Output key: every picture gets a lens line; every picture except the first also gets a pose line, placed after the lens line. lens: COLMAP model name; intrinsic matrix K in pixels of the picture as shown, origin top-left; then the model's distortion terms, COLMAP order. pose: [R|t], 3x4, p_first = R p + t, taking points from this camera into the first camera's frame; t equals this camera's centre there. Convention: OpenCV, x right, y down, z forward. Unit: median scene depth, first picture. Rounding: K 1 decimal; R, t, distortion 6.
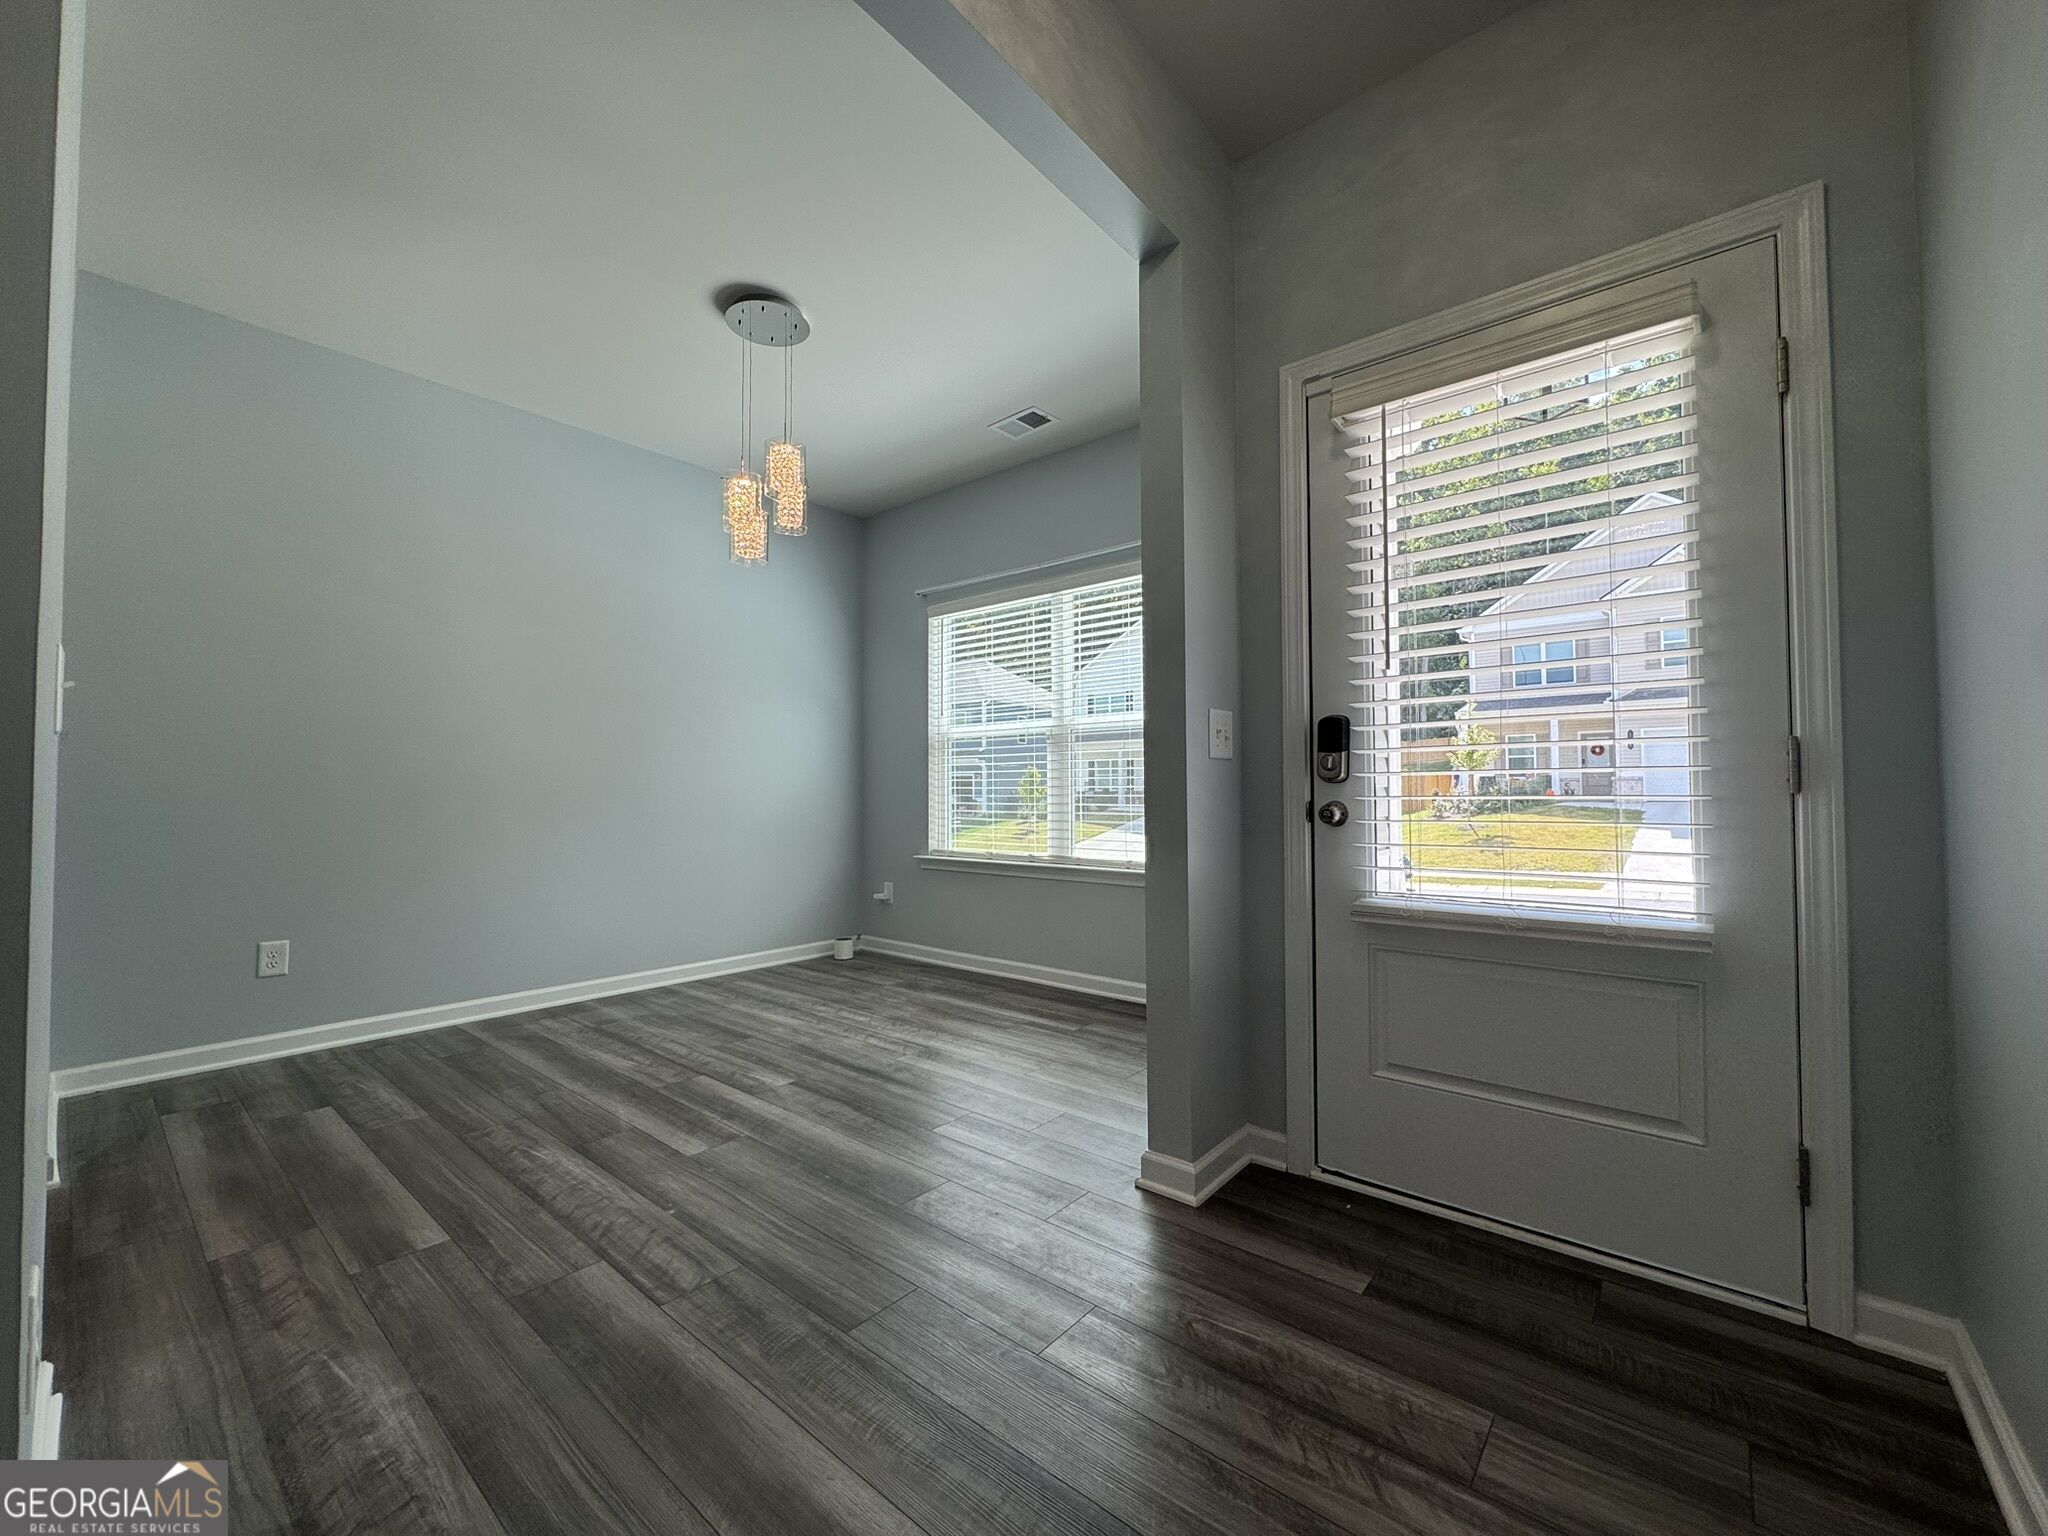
lens RADIAL K [[818.9, 0, 1024.0], [0, 818.9, 768.0], [0, 0, 1]] dist [-0.005562, 0.000536]
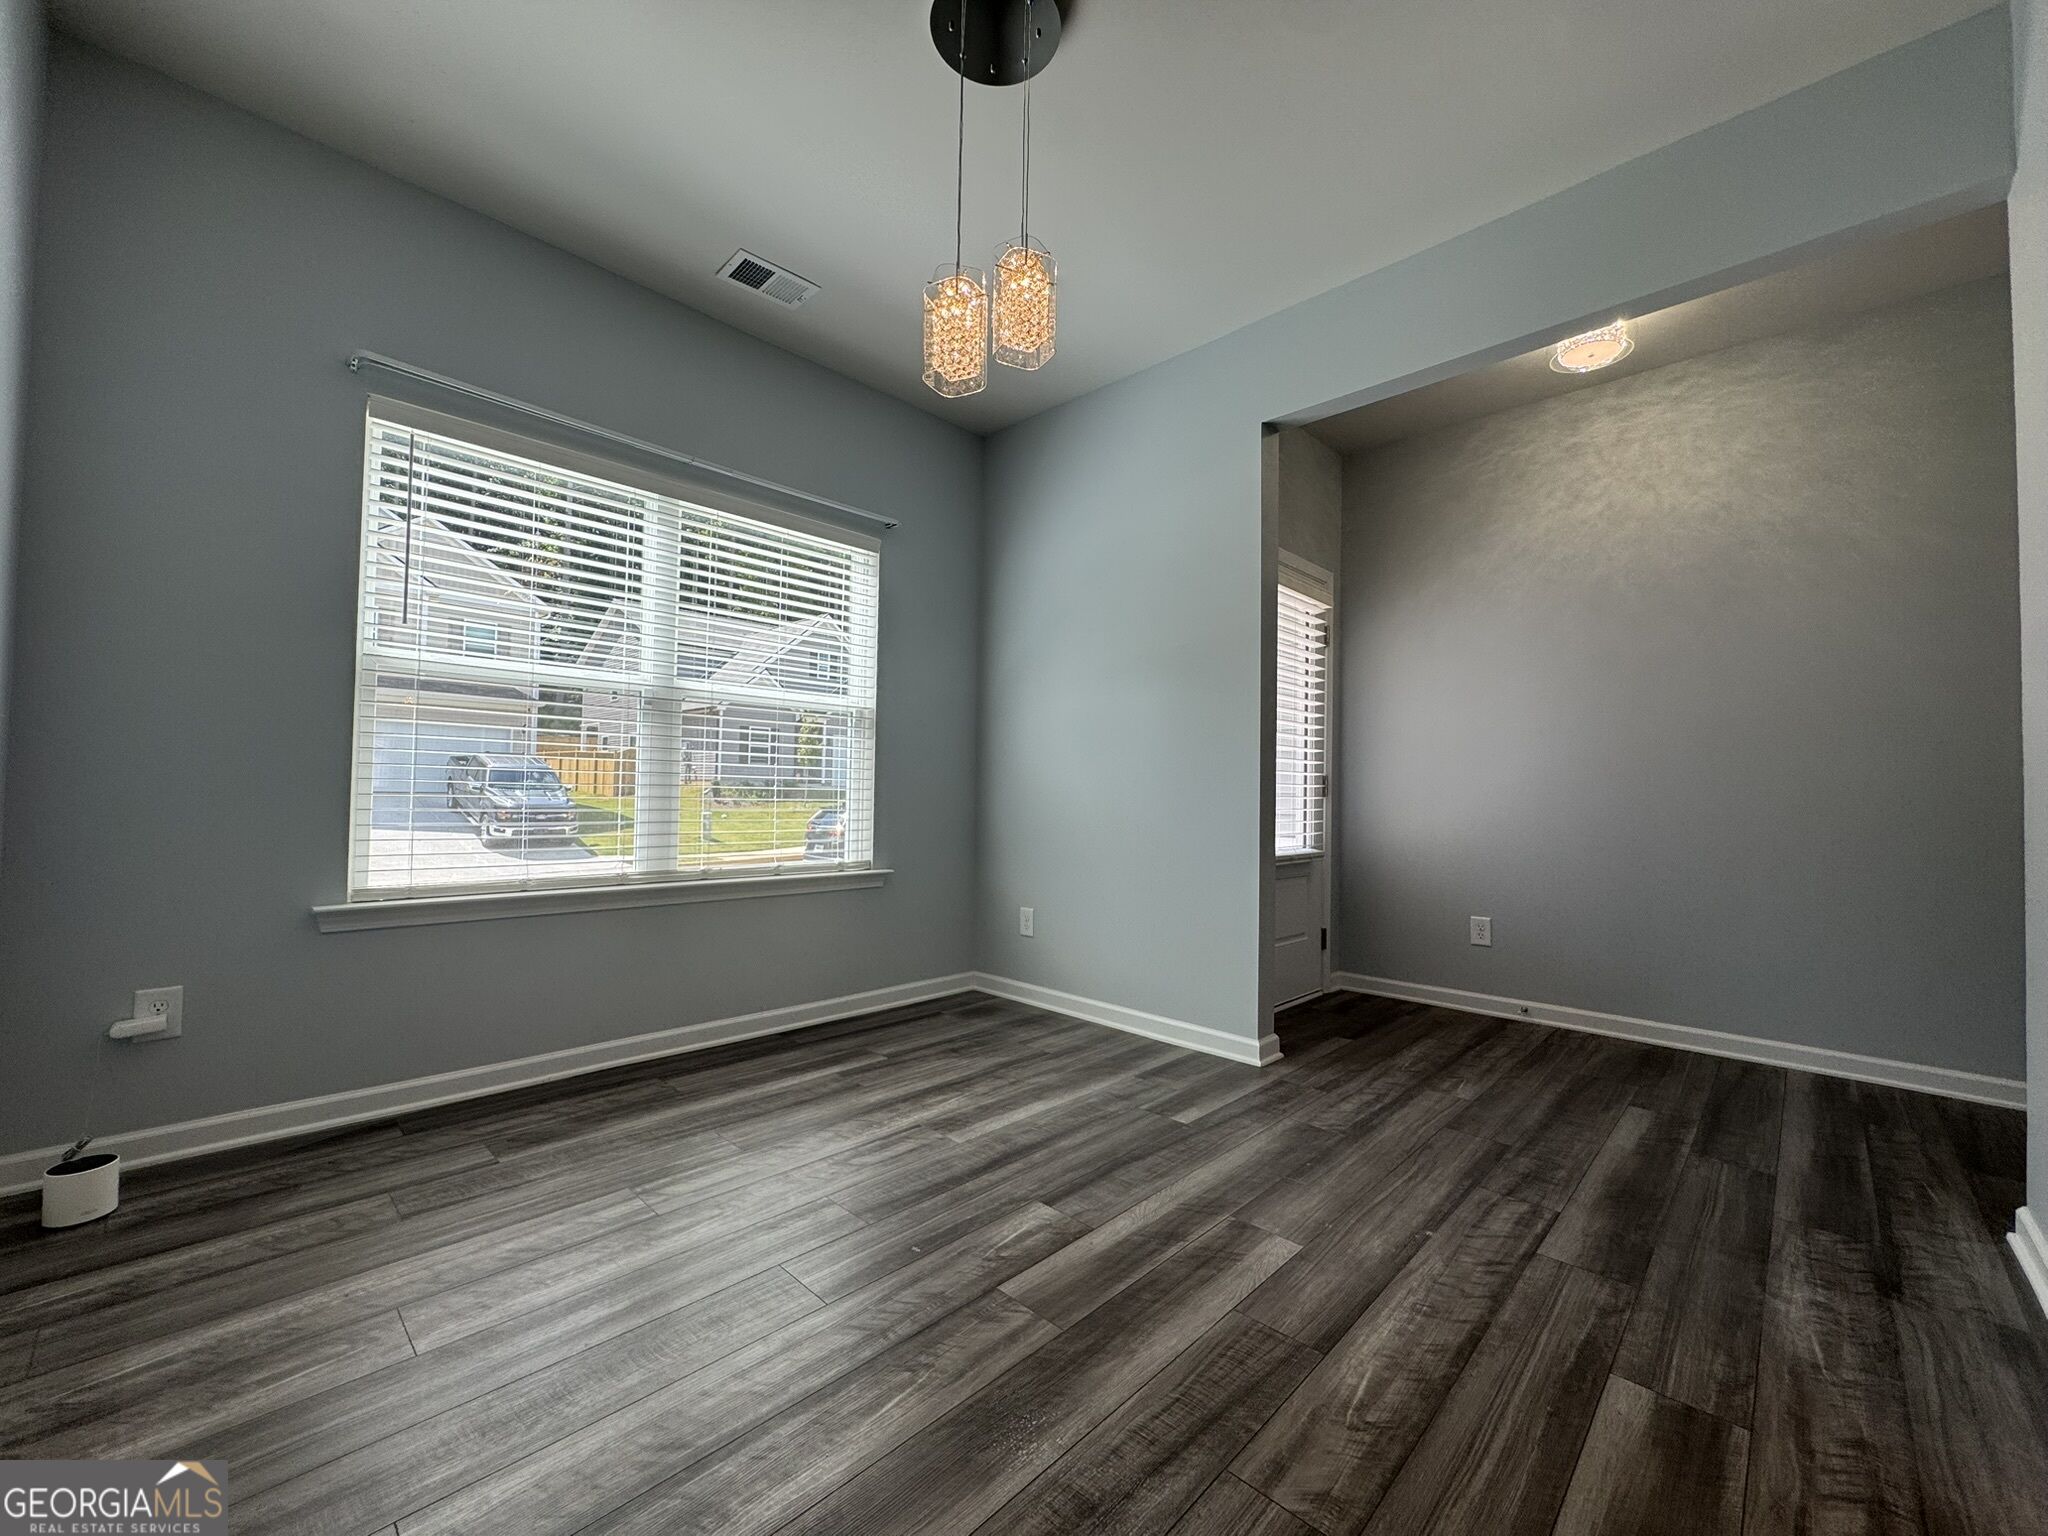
lens RADIAL K [[818.9, 0, 1024.0], [0, 818.9, 768.0], [0, 0, 1]] dist [-0.005562, 0.000536]
pose [[0.068354, 0.035936, 0.997014, -1.145660], [-0.049323, 0.998251, -0.032599, 0.046574], [-0.996441, -0.046948, 0.070007, 1.145552]]
